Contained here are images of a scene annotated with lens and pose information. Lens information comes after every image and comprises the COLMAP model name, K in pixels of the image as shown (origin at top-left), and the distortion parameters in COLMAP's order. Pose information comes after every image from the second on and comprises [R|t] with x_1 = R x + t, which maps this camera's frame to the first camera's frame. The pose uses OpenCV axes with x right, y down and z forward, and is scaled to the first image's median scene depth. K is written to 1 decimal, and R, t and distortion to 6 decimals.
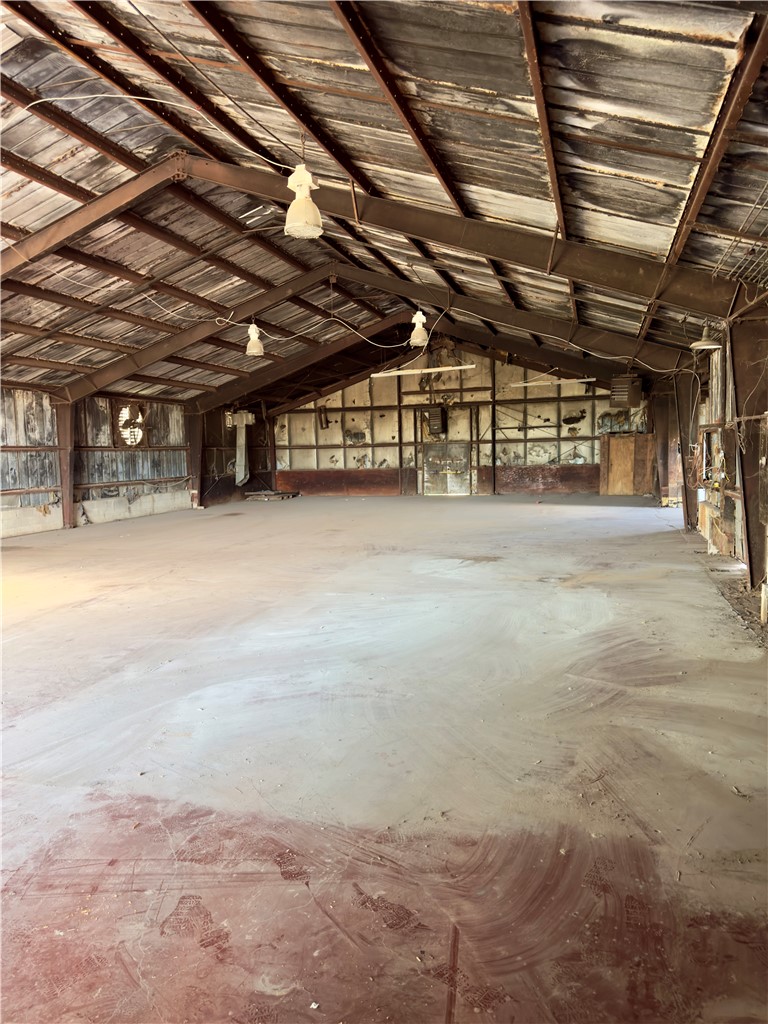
lens RADIAL K [[718.7, 0, 383.1], [0, 718.7, 514.1], [0, 0, 1]] dist [0.094083, -0.144116]
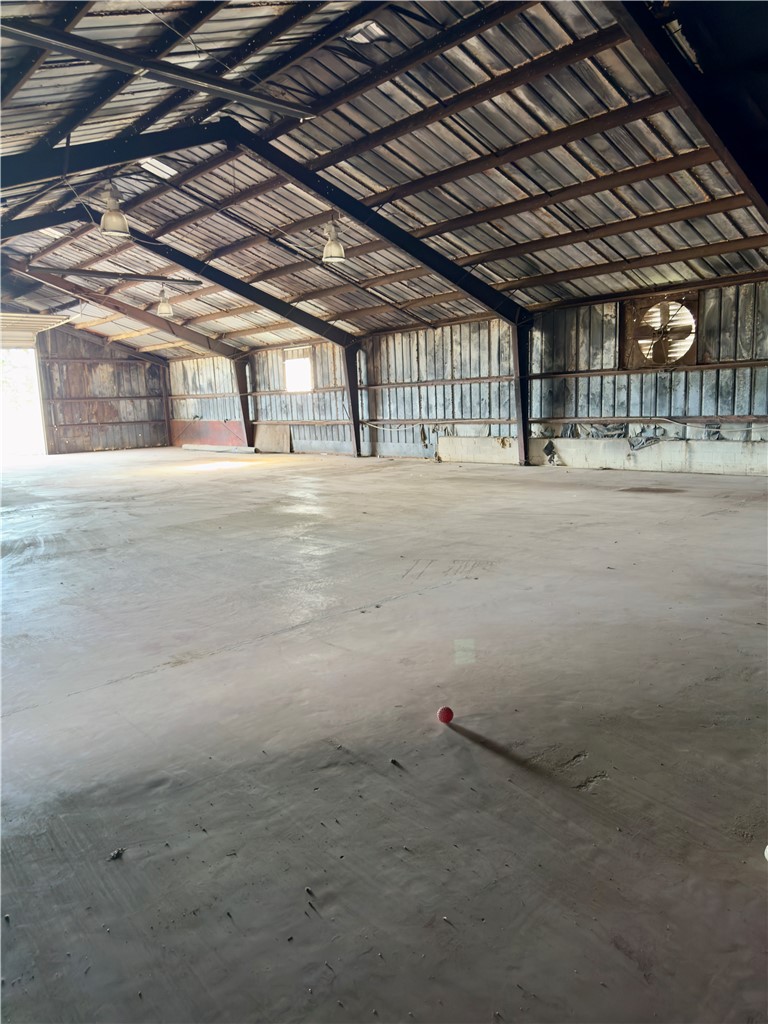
lens RADIAL K [[718.7, 0, 383.1], [0, 718.7, 514.1], [0, 0, 1]] dist [0.094083, -0.144116]
pose [[-0.510787, 0.180532, -0.840539, 1.059557], [-0.026654, 0.973908, 0.225375, -0.297015], [0.859294, 0.137523, -0.492647, 3.207244]]
